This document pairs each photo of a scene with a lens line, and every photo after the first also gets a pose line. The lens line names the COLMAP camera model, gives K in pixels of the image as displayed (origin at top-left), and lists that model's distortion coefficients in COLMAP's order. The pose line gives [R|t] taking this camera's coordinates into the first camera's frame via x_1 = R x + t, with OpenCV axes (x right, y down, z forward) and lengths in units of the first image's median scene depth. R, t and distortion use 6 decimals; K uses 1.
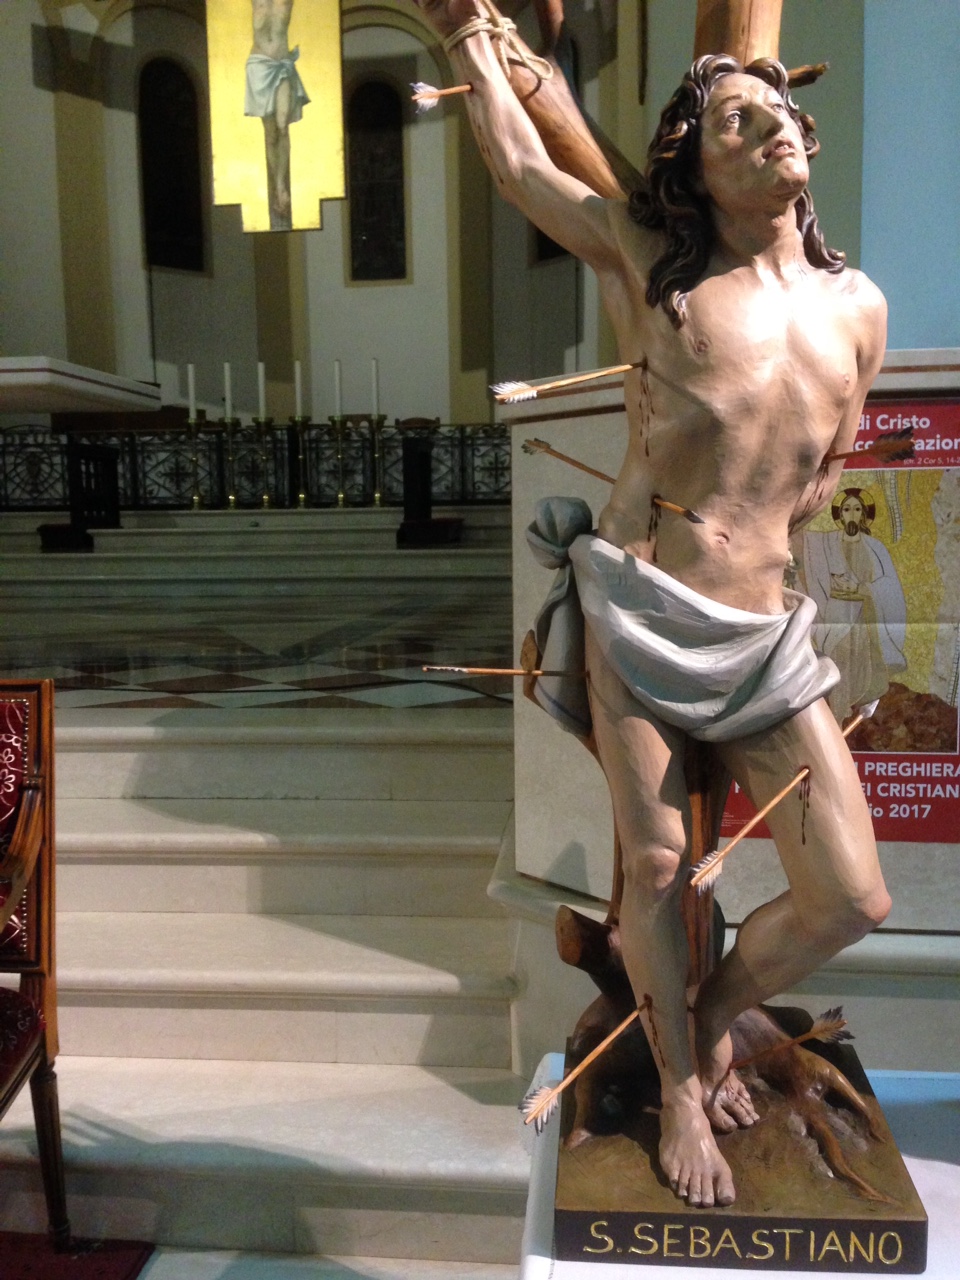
lens RADIAL K [[1163.3, 0, 483.1], [0, 1163.3, 635.9], [0, 0, 1]] dist [0.119582, -0.213021]
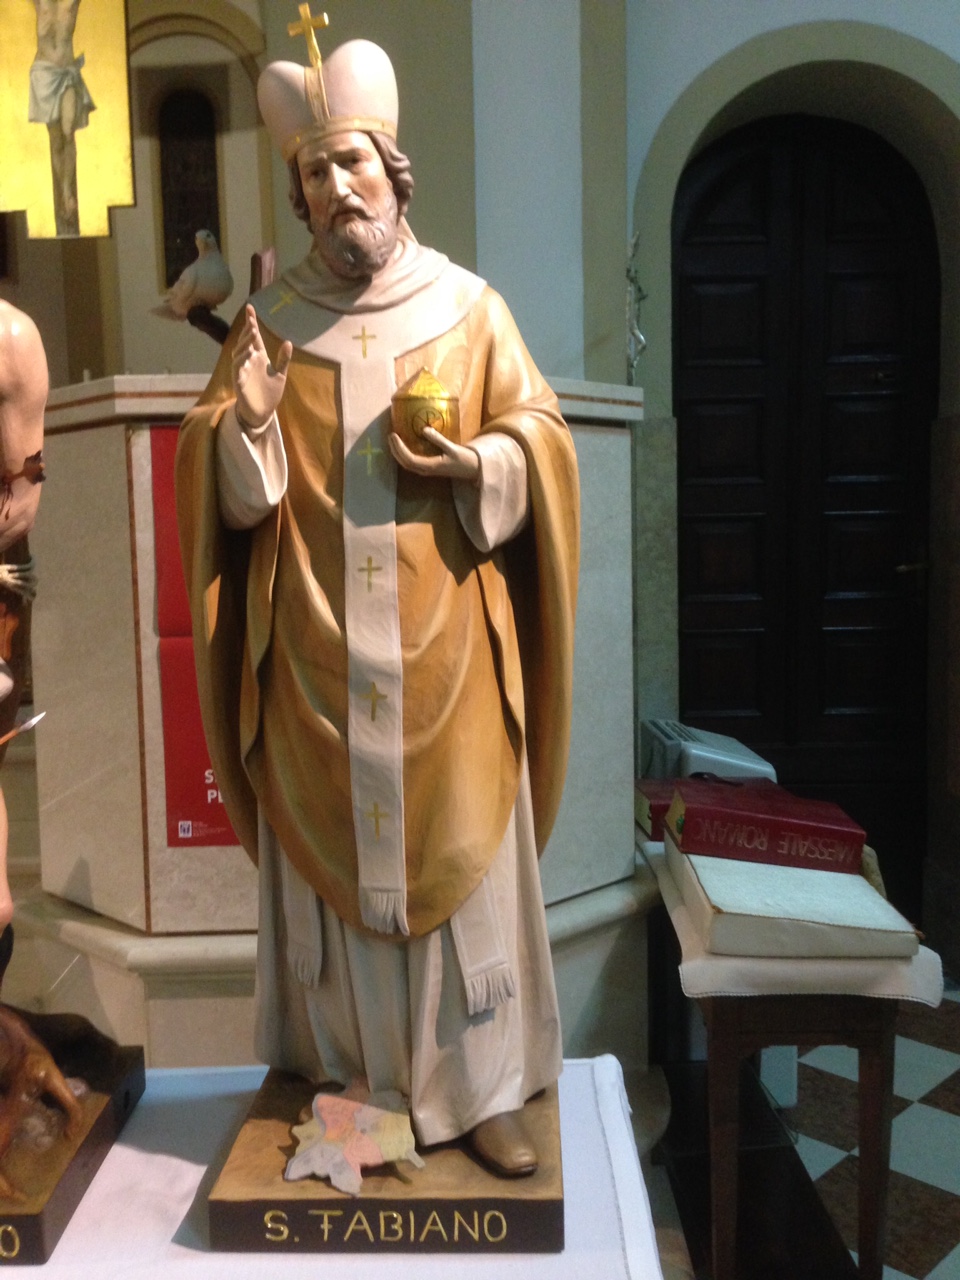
lens RADIAL K [[1166.0, 0, 479.5], [0, 1166.0, 634.3], [0, 0, 1]] dist [0.120295, -0.217177]
pose [[0.995103, -0.017391, 0.097304, 0.360755], [0.018360, 0.999790, -0.009072, 0.000956], [-0.097126, 0.010814, 0.995213, -0.042658]]
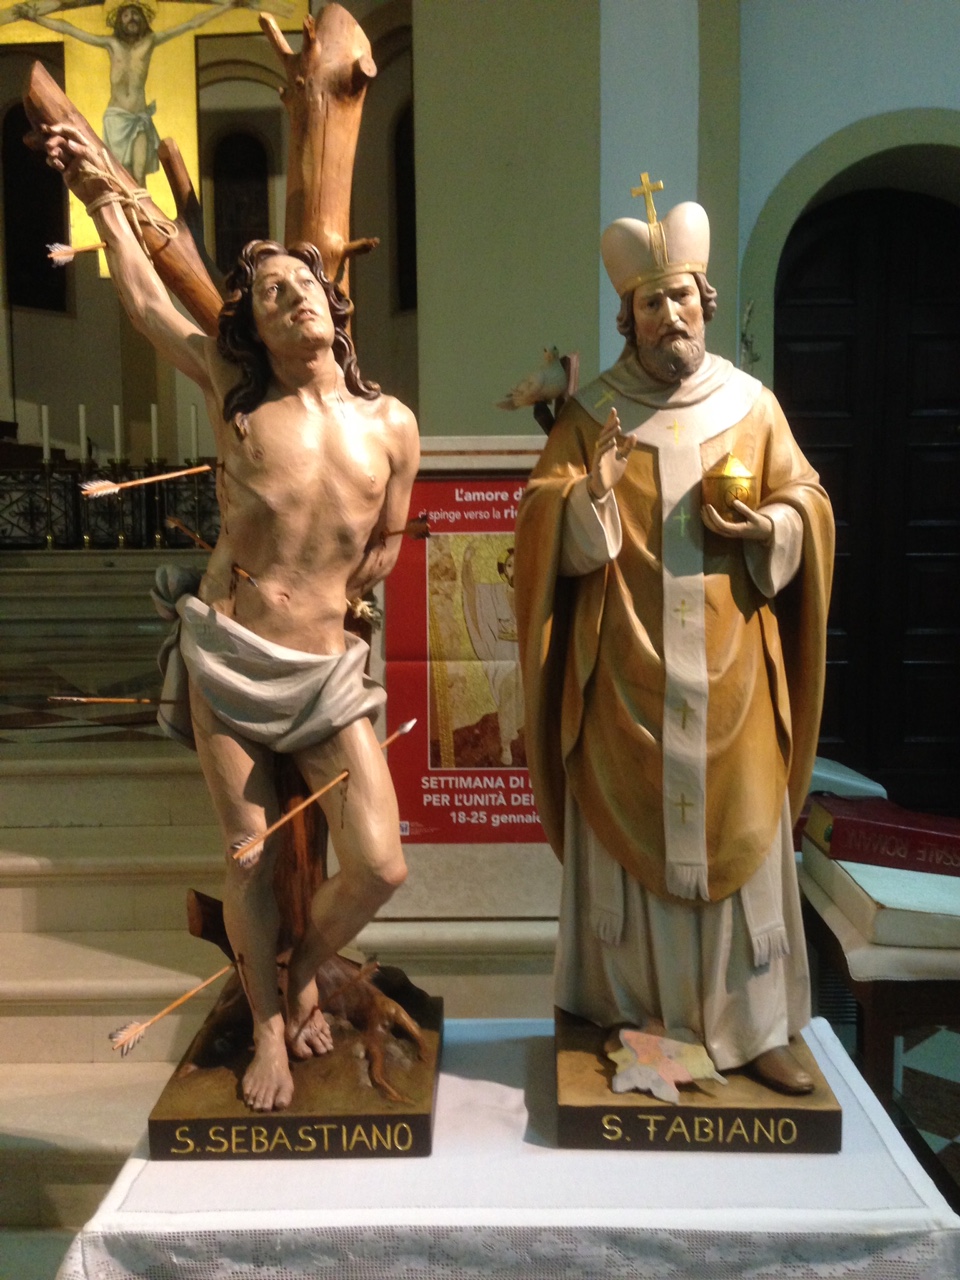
lens RADIAL K [[1166.0, 0, 479.5], [0, 1166.0, 634.3], [0, 0, 1]] dist [0.120295, -0.217177]
pose [[0.996016, -0.001280, 0.089170, 0.169521], [0.004311, 0.999419, -0.033799, 0.002218], [-0.089075, 0.034049, 0.995443, -0.183599]]
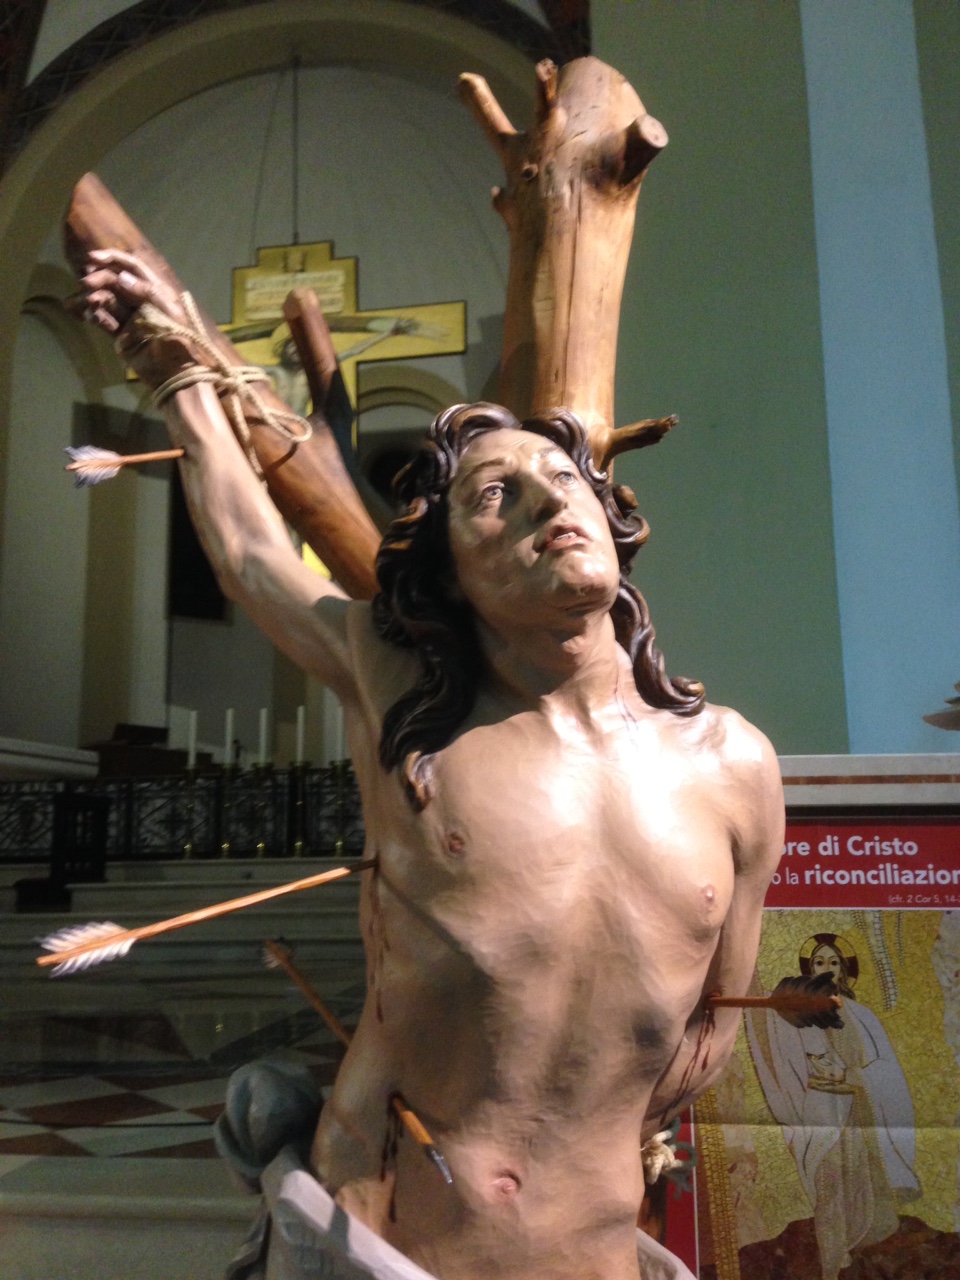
lens RADIAL K [[1163.3, 0, 483.1], [0, 1163.3, 635.9], [0, 0, 1]] dist [0.119582, -0.213021]
pose [[0.999649, -0.004793, -0.026045, 0.115304], [-0.002624, 0.960711, -0.277537, -0.097808], [0.026352, 0.277508, 0.960362, 0.215724]]
